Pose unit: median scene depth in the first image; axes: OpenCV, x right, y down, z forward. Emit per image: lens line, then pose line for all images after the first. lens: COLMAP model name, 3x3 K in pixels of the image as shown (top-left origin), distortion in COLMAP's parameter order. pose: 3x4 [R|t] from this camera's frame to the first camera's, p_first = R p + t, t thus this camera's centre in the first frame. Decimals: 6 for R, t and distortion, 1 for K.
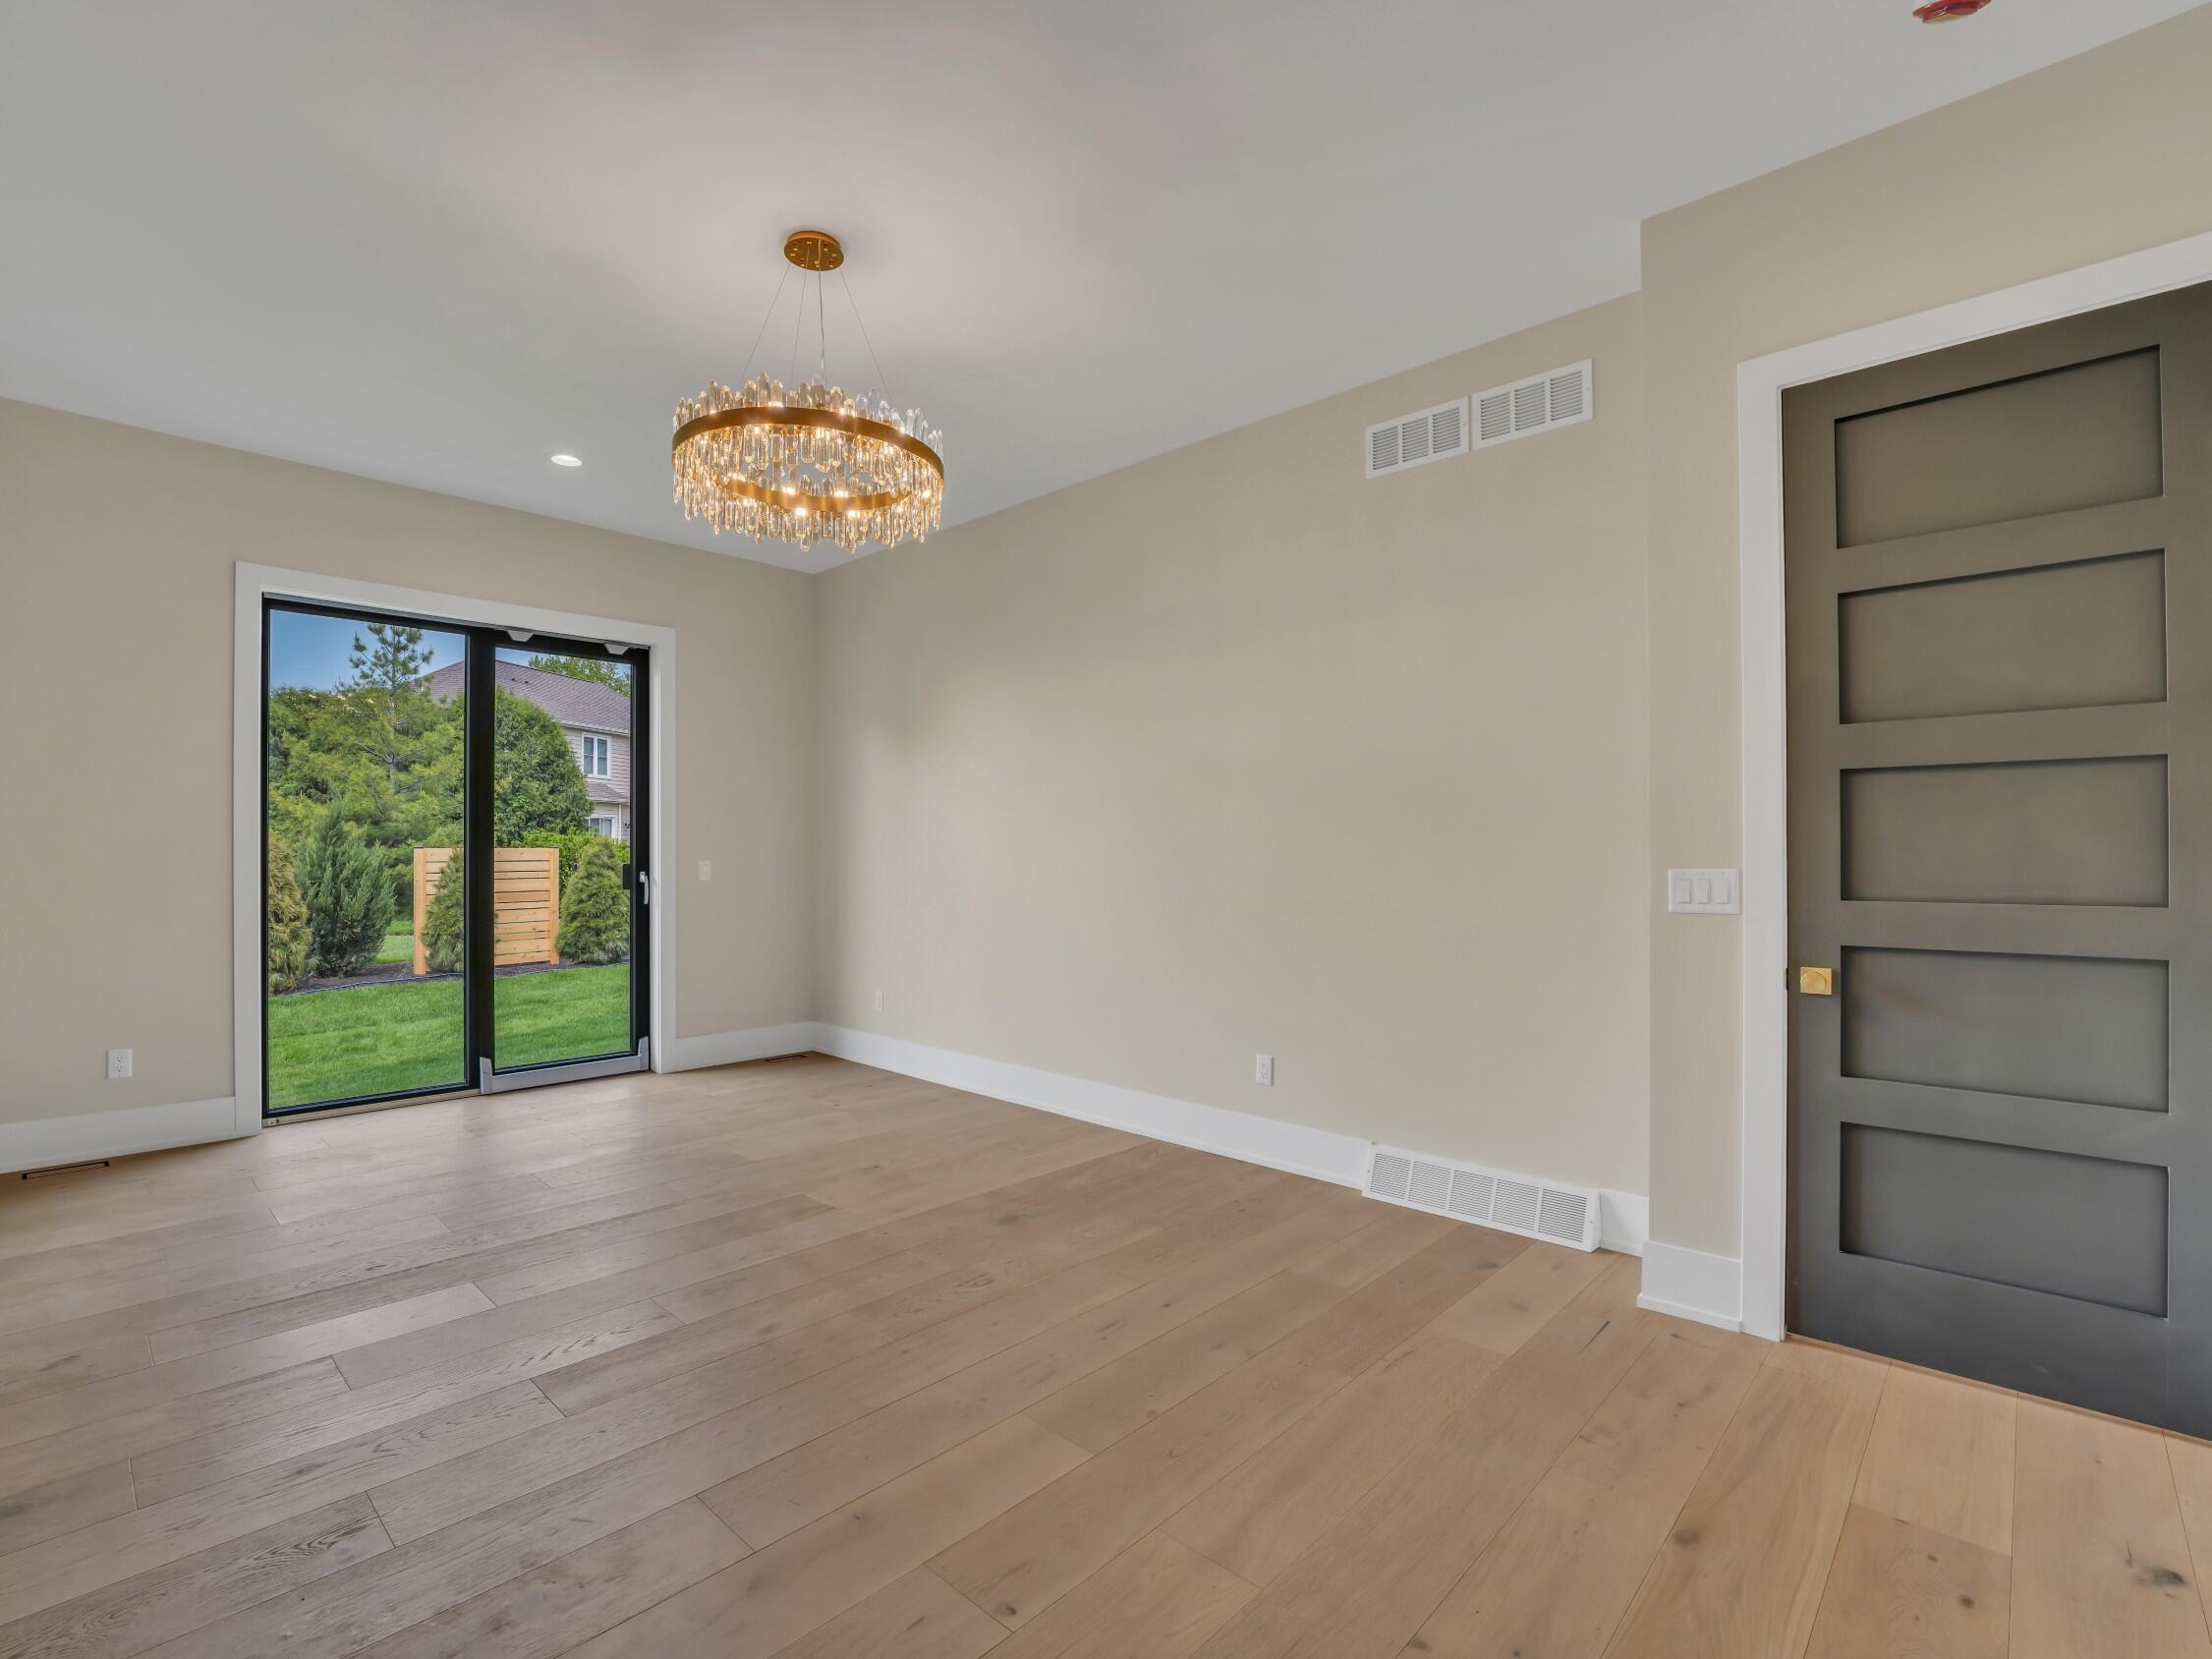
lens RADIAL K [[1036.7, 0, 1102.9], [0, 1036.7, 848.5], [0, 0, 1]] dist [-0.022933, -0.000293]
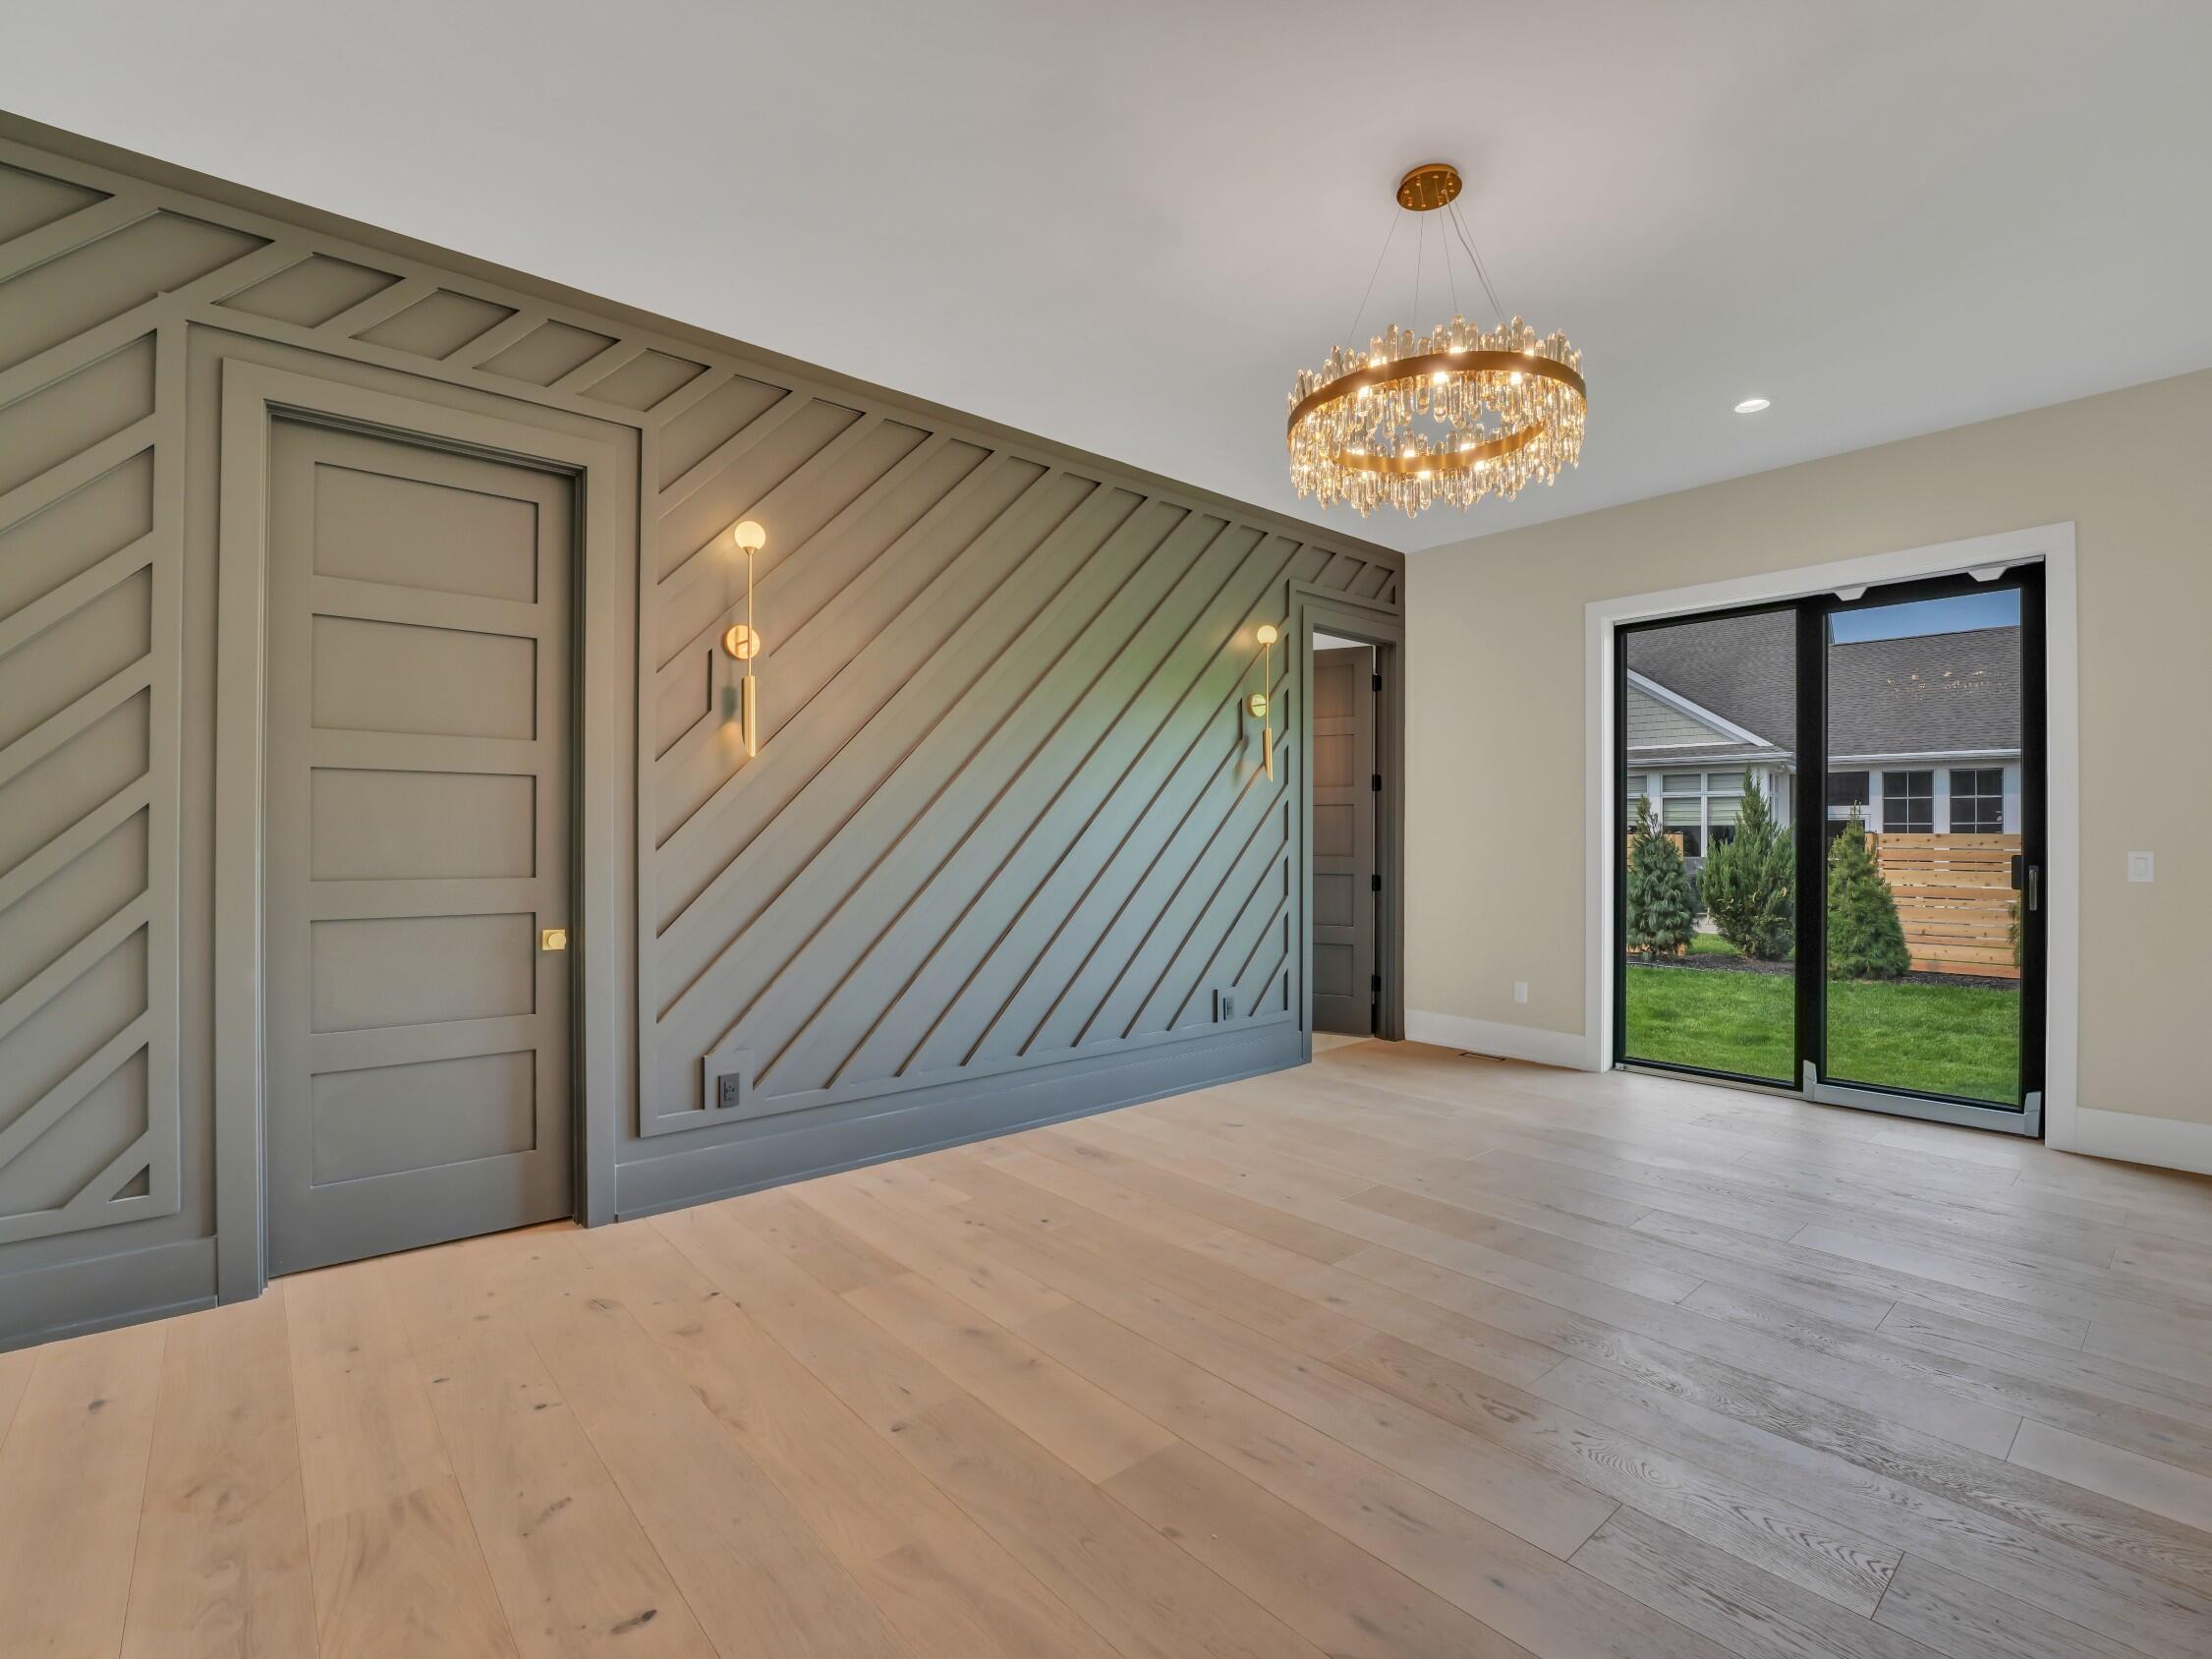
lens RADIAL K [[1036.6, 0, 1106.0], [0, 1036.6, 829.5], [0, 0, 1]] dist [-0.003118, -0.000359]
pose [[-0.116598, -0.006422, -0.993158, 0.405854], [0.006493, 0.999953, -0.007228, -0.002807], [0.993158, -0.007291, -0.116551, 0.483725]]
